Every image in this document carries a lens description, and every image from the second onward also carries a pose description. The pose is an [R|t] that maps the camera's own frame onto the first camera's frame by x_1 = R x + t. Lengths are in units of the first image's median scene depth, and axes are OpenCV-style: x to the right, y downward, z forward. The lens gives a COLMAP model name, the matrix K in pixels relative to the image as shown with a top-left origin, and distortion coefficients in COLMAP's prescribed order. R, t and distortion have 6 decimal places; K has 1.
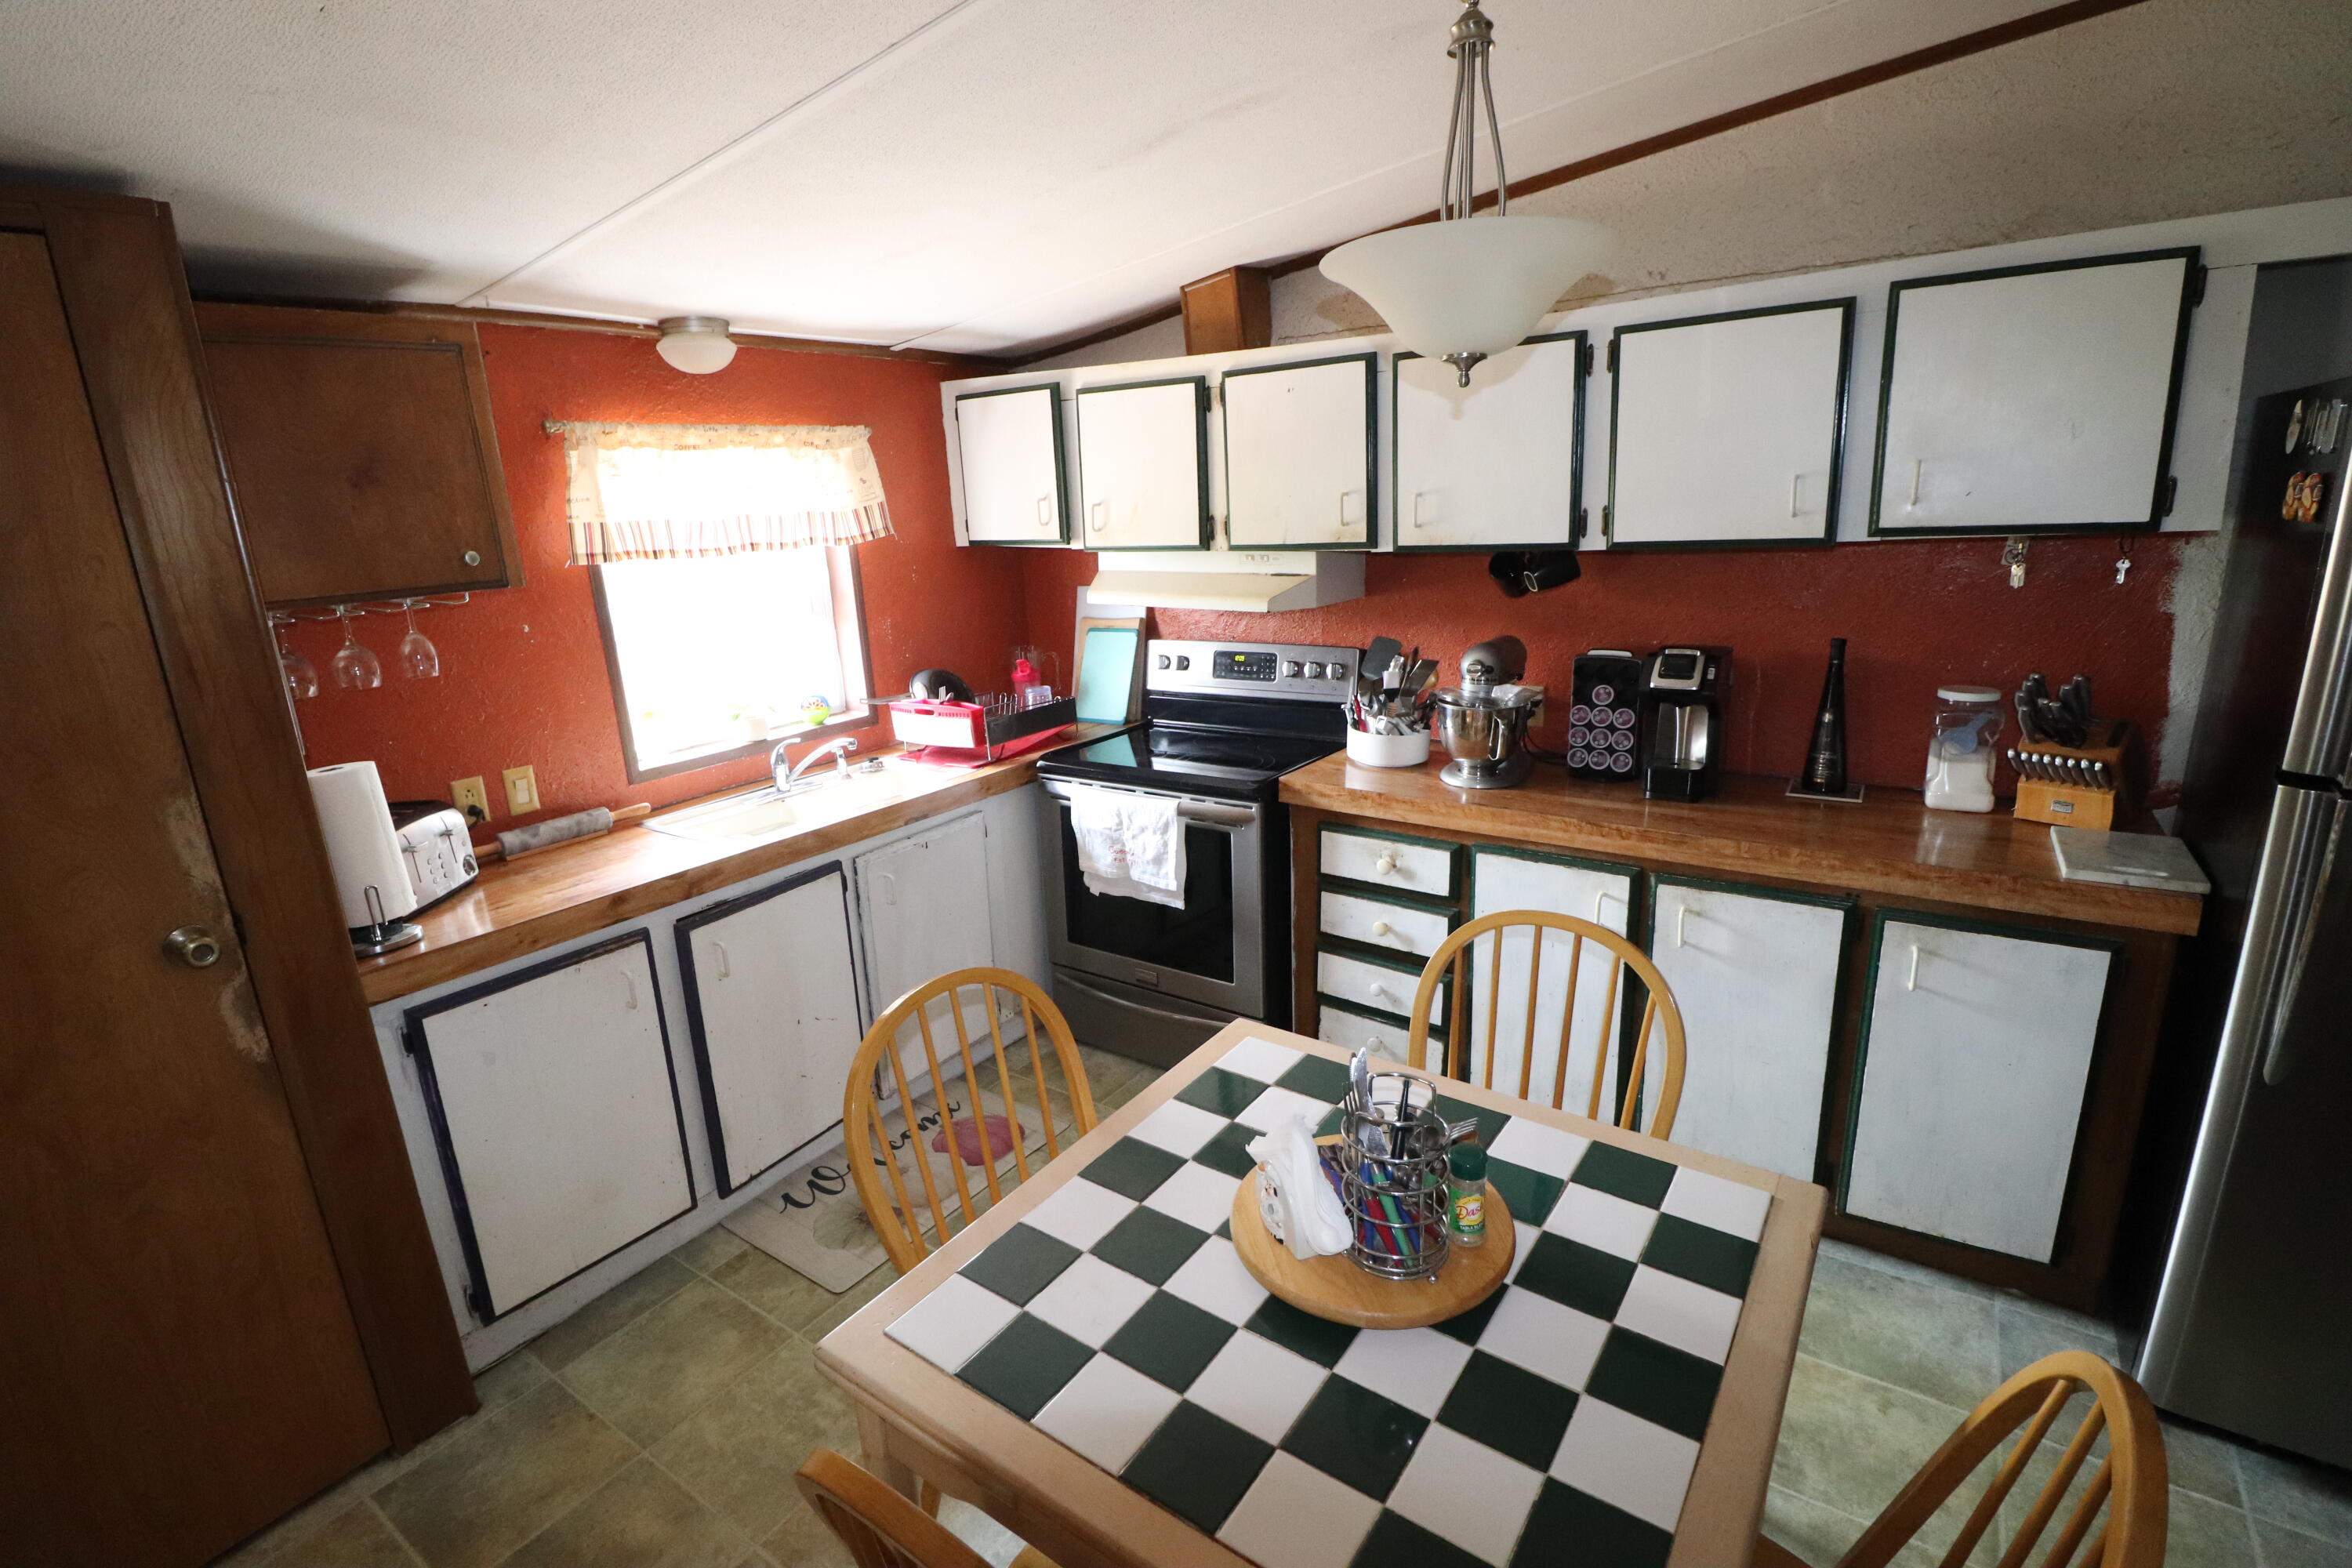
lens RADIAL K [[1086.4, 0, 1178.1], [0, 1086.4, 781.4], [0, 0, 1]] dist [-0.019428, -0.000849]
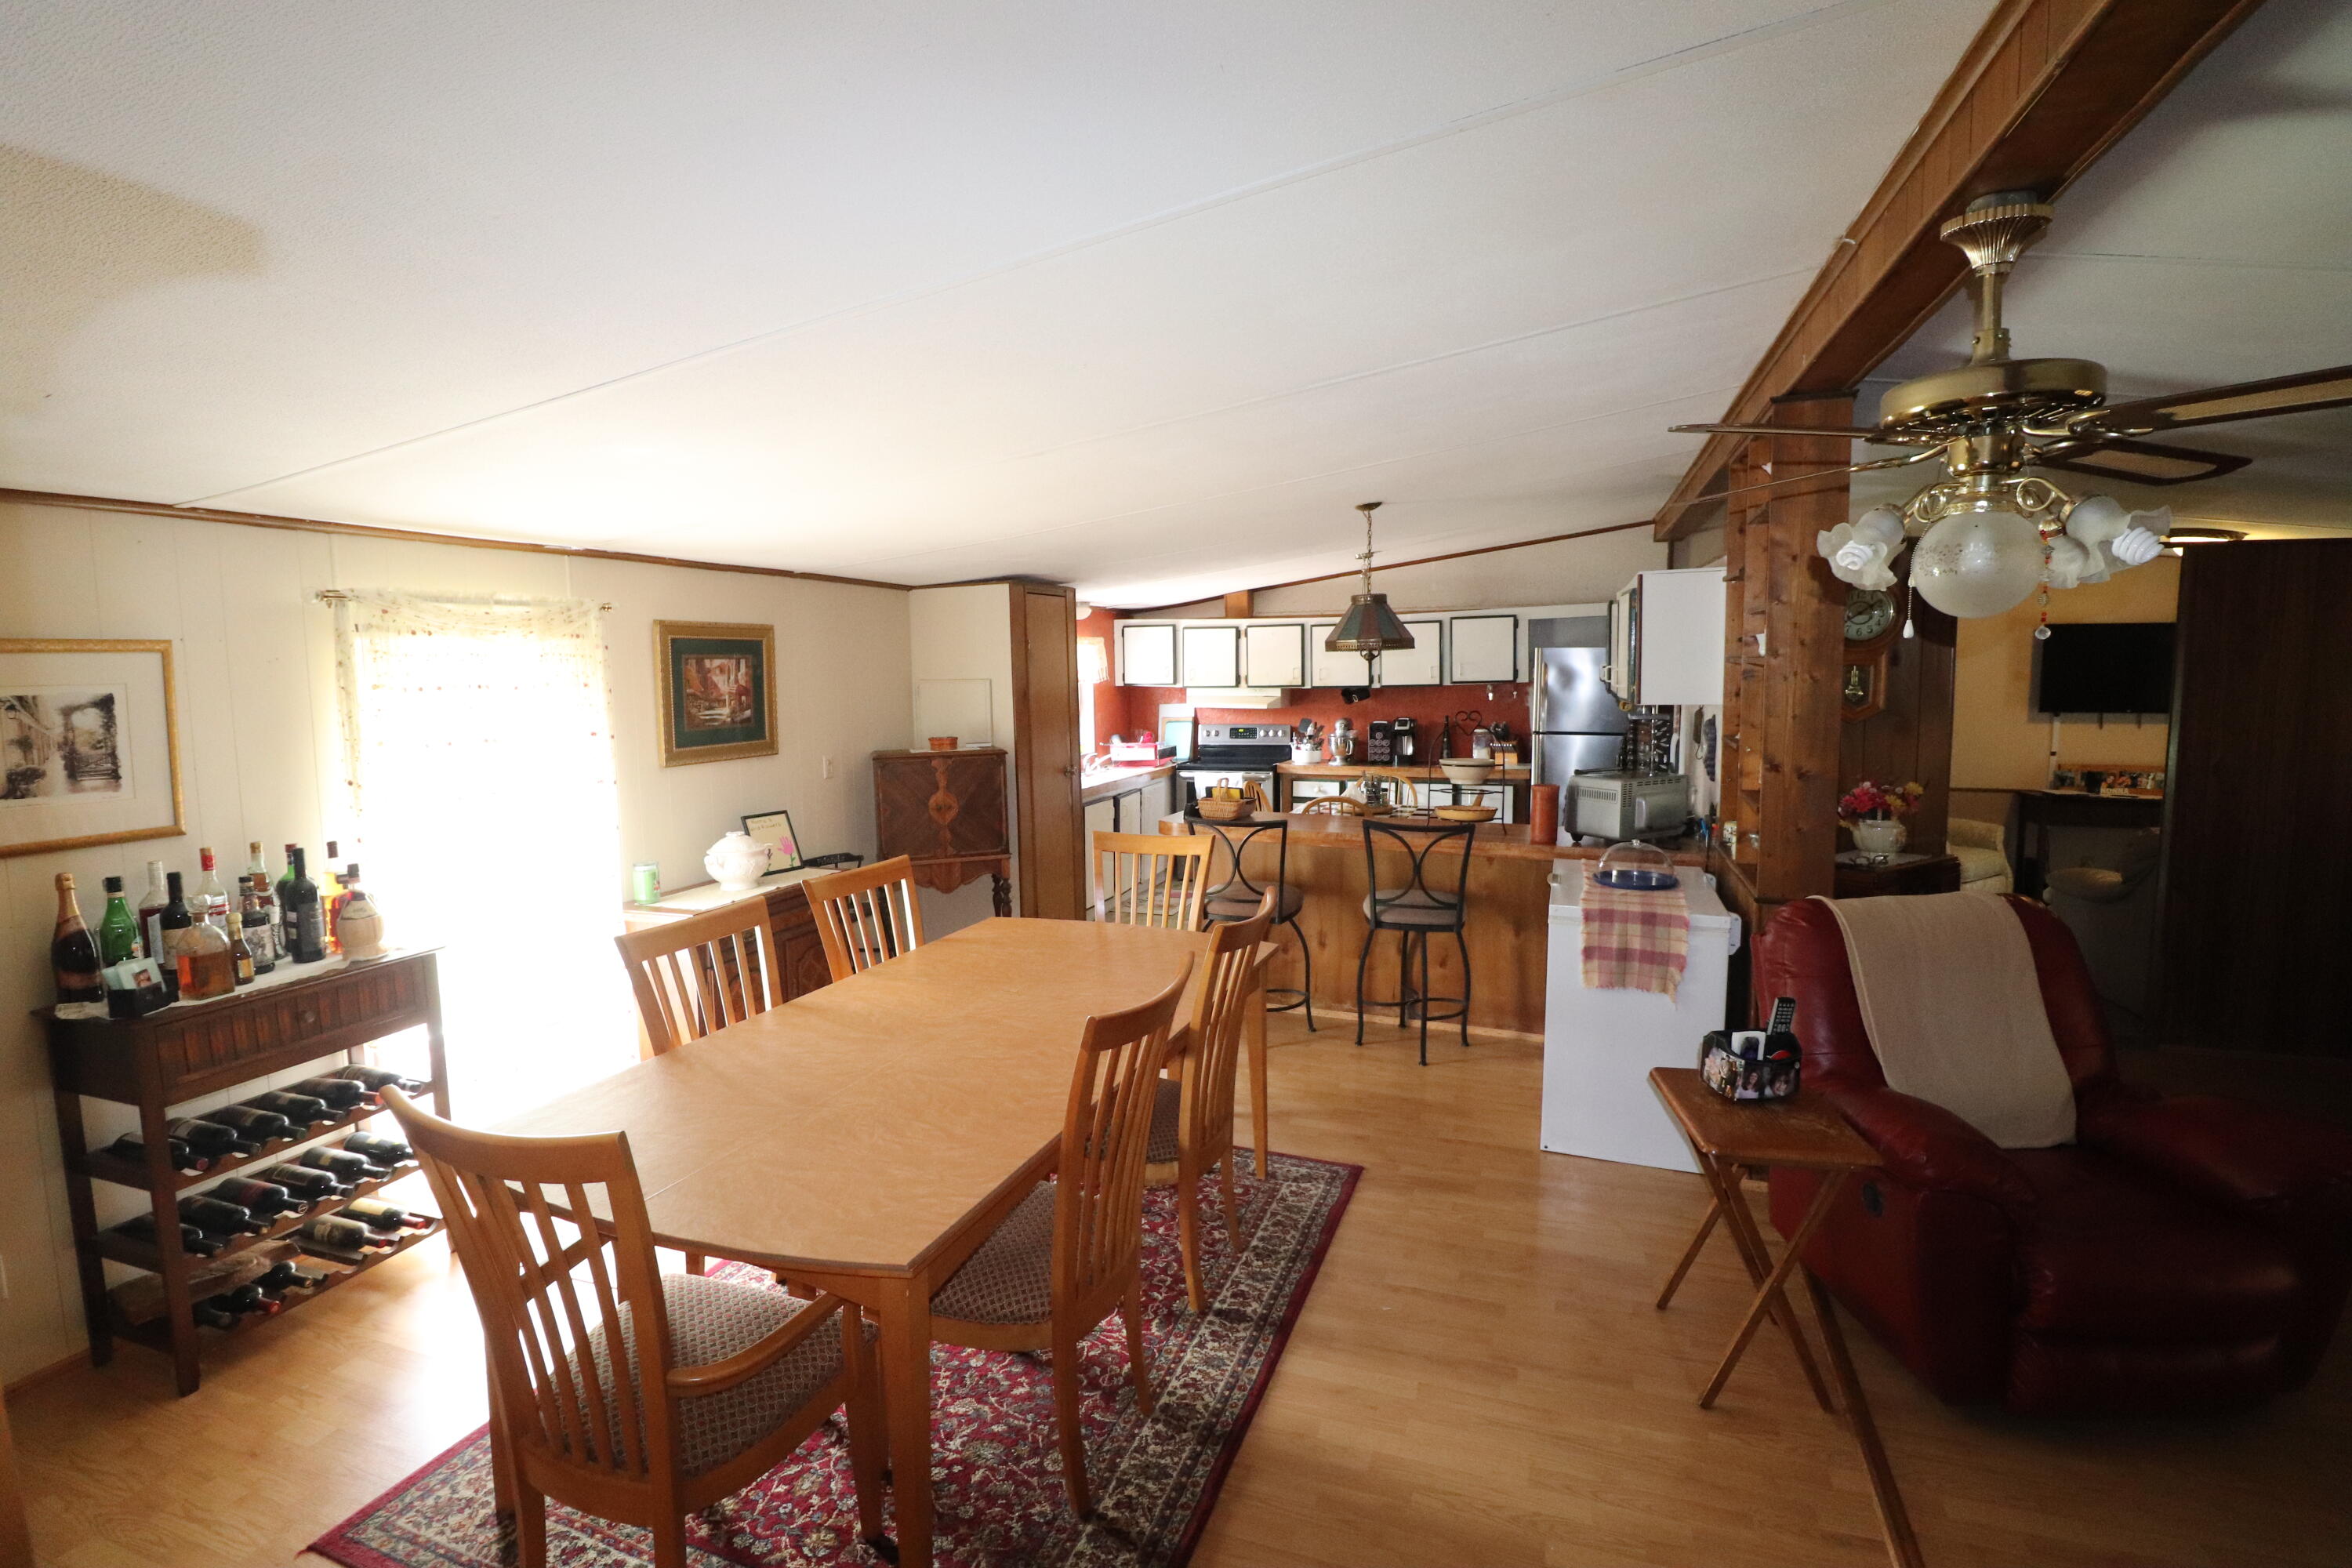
lens RADIAL K [[1086.4, 0, 1173.8], [0, 1086.4, 774.7], [0, 0, 1]] dist [-0.019428, -0.000849]
pose [[0.962425, 0.004683, 0.271507, -1.014559], [0.040546, 0.986165, -0.160734, 0.507913], [-0.268503, 0.165703, 0.948920, -1.764071]]
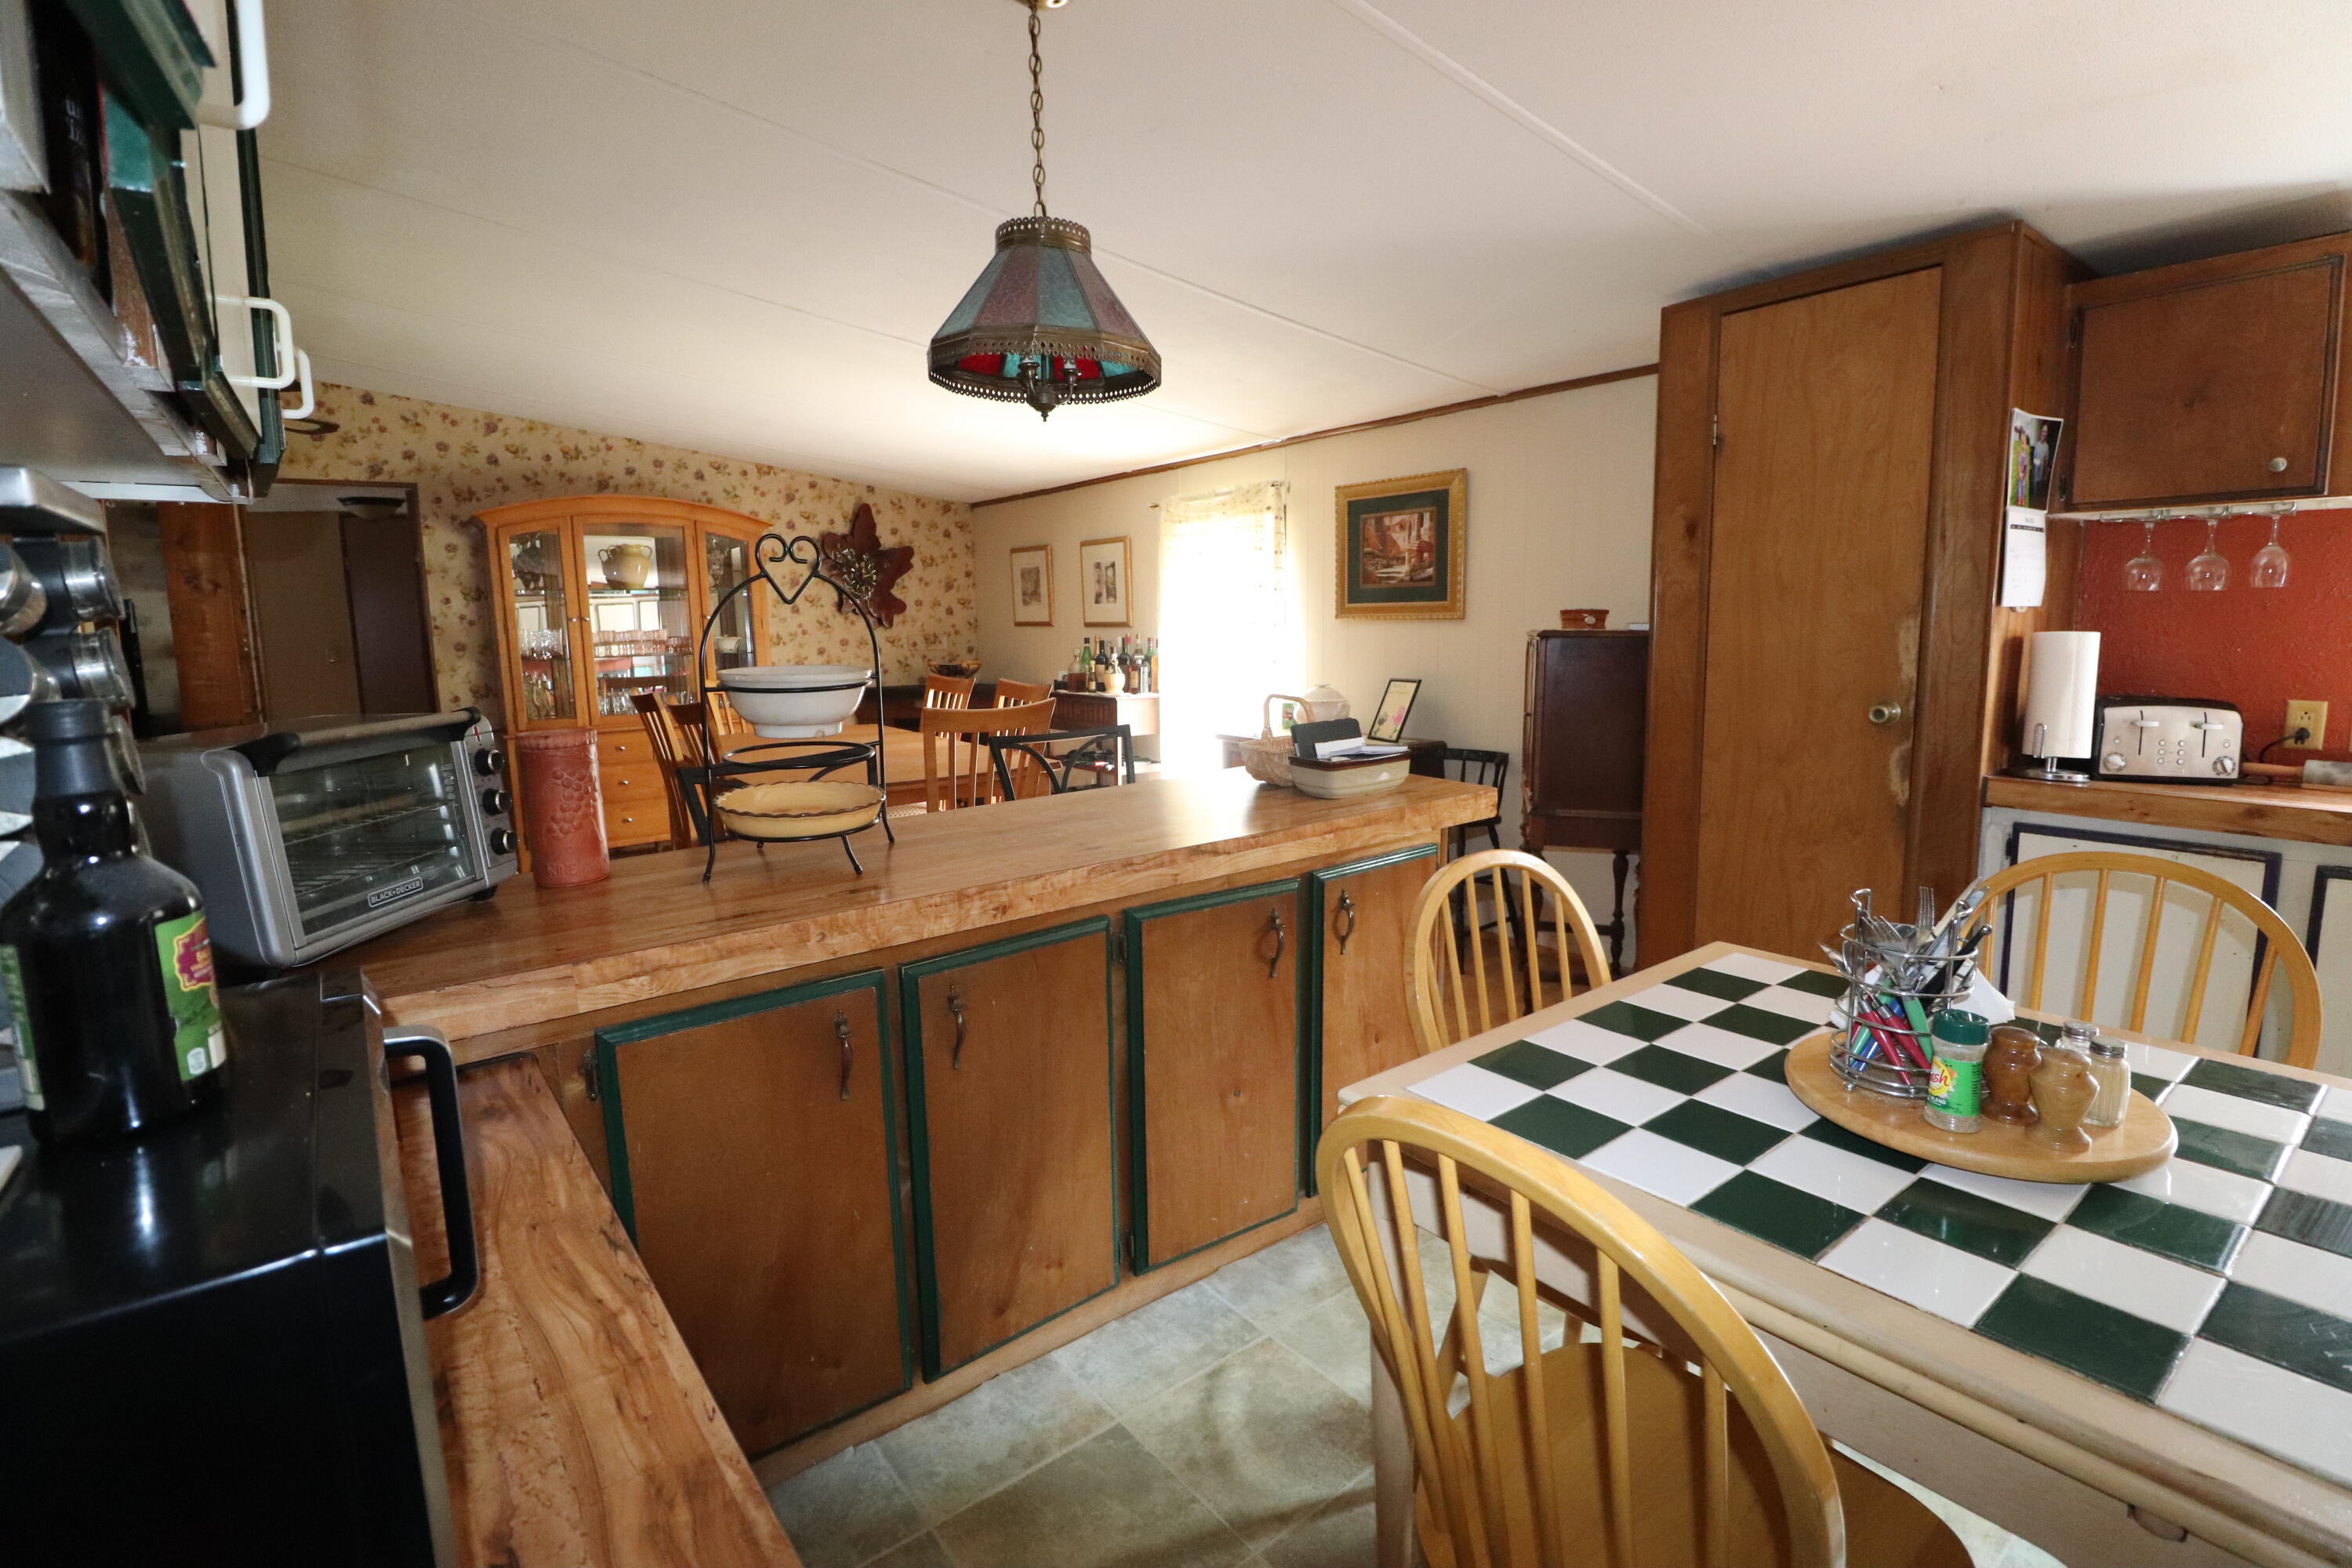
lens RADIAL K [[1086.4, 0, 1179.1], [0, 1086.4, 783.0], [0, 0, 1]] dist [-0.019428, -0.000849]
pose [[-0.298904, 0.185455, -0.936089, 0.559419], [-0.222428, 0.940377, 0.257328, 0.046519], [0.927999, 0.285129, -0.239832, 0.277097]]
